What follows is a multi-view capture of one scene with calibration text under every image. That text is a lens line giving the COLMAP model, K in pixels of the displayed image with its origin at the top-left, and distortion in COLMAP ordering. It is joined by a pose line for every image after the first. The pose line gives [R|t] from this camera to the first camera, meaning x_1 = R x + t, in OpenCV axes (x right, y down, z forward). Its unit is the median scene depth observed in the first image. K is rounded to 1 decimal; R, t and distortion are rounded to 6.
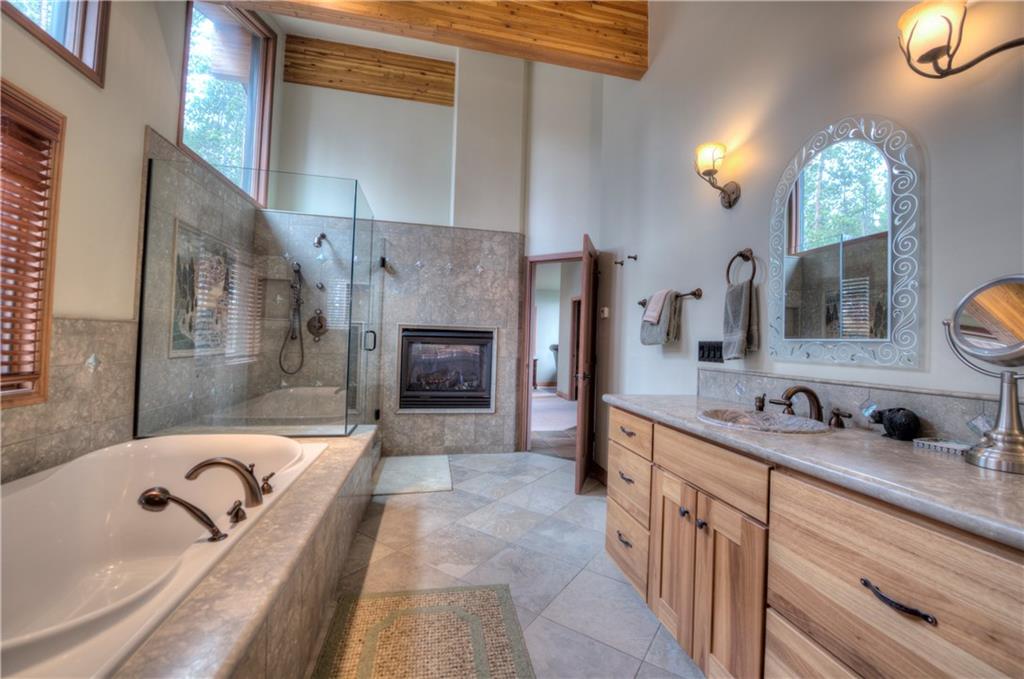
lens RADIAL K [[410.8, 0, 512.0], [0, 410.8, 339.5], [0, 0, 1]] dist [0.000015, 0.000000]
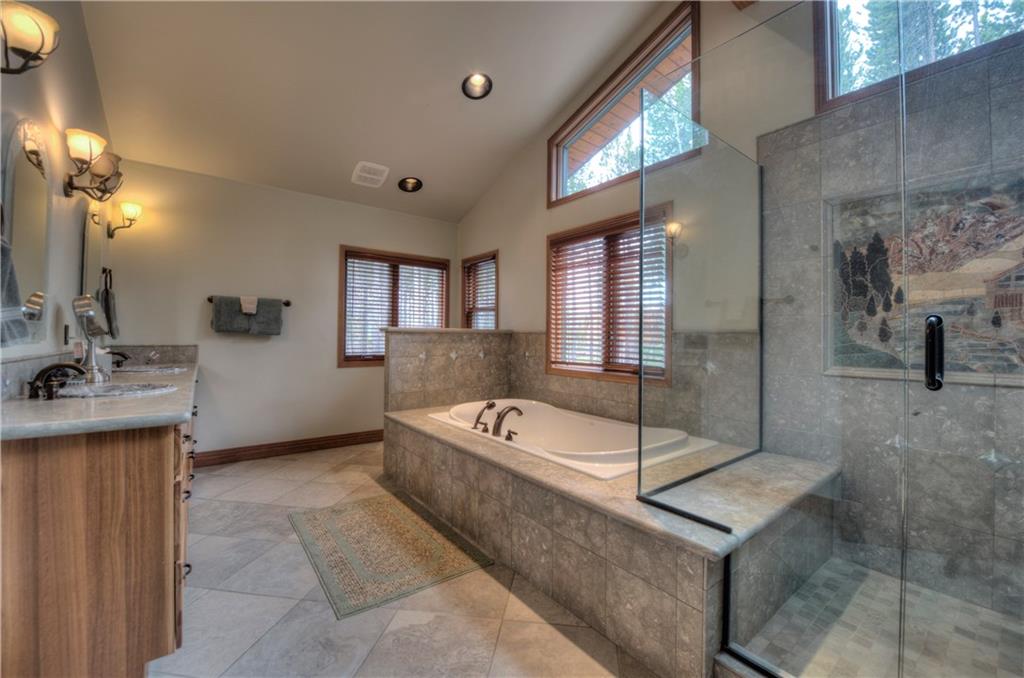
lens RADIAL K [[408.7, 0, 525.9], [0, 408.7, 333.9], [0, 0, 1]] dist [-0.018389, -0.000536]
pose [[-0.883953, -0.046010, -0.465306, 0.055700], [-0.036162, 0.998893, -0.030074, 0.012472], [0.466175, -0.009758, -0.884639, 1.741062]]
